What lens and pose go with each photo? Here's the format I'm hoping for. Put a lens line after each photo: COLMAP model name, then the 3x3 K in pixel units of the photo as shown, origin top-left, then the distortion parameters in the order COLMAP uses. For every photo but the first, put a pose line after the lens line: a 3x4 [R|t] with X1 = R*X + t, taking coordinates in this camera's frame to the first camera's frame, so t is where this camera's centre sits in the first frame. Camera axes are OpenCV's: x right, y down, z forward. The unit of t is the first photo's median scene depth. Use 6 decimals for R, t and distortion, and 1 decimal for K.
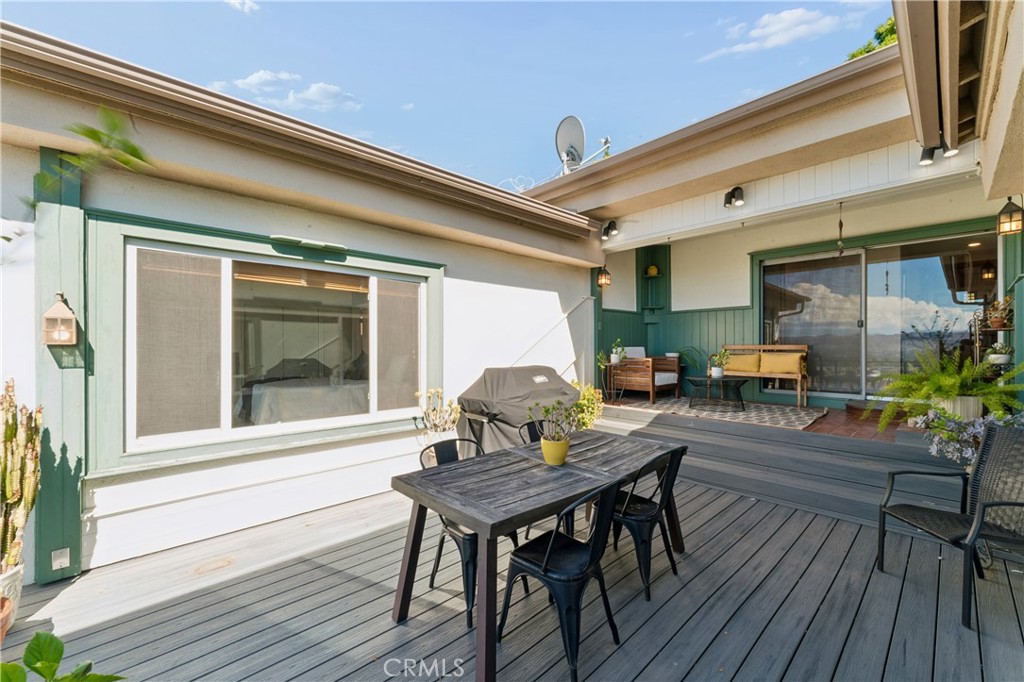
lens RADIAL K [[409.6, 0, 505.2], [0, 409.6, 348.1], [0, 0, 1]] dist [-0.002825, -0.000792]
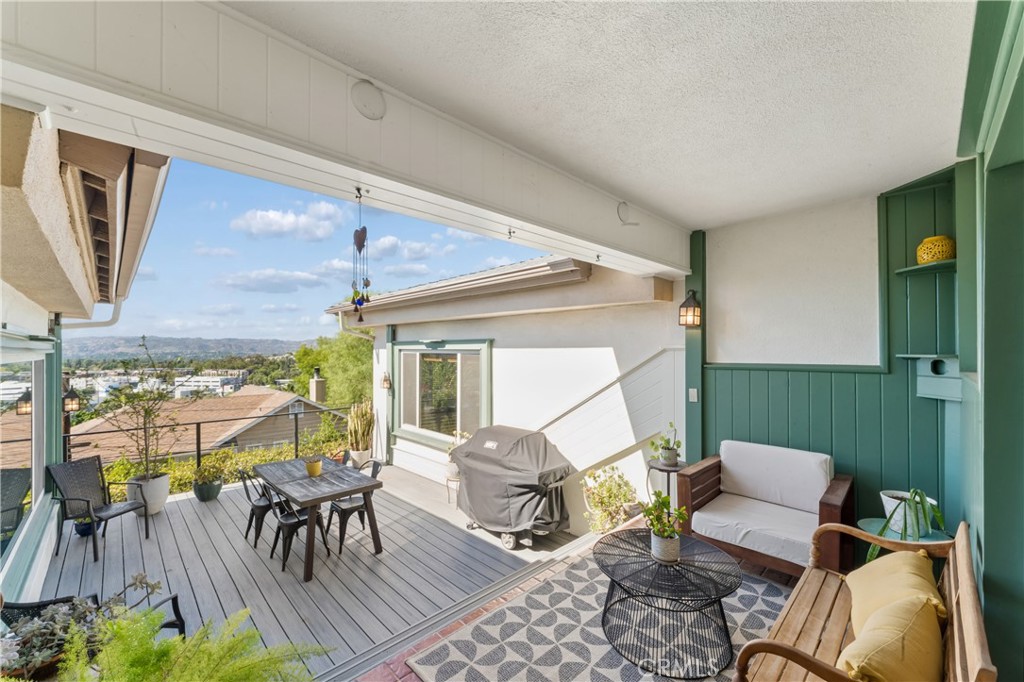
lens RADIAL K [[409.6, 0, 514.7], [0, 409.6, 346.4], [0, 0, 1]] dist [-0.002825, -0.000792]
pose [[0.024008, -0.005289, -0.999698, 1.372078], [0.001760, 0.999985, -0.005248, -0.205453], [0.999710, -0.001634, 0.024017, 1.266498]]
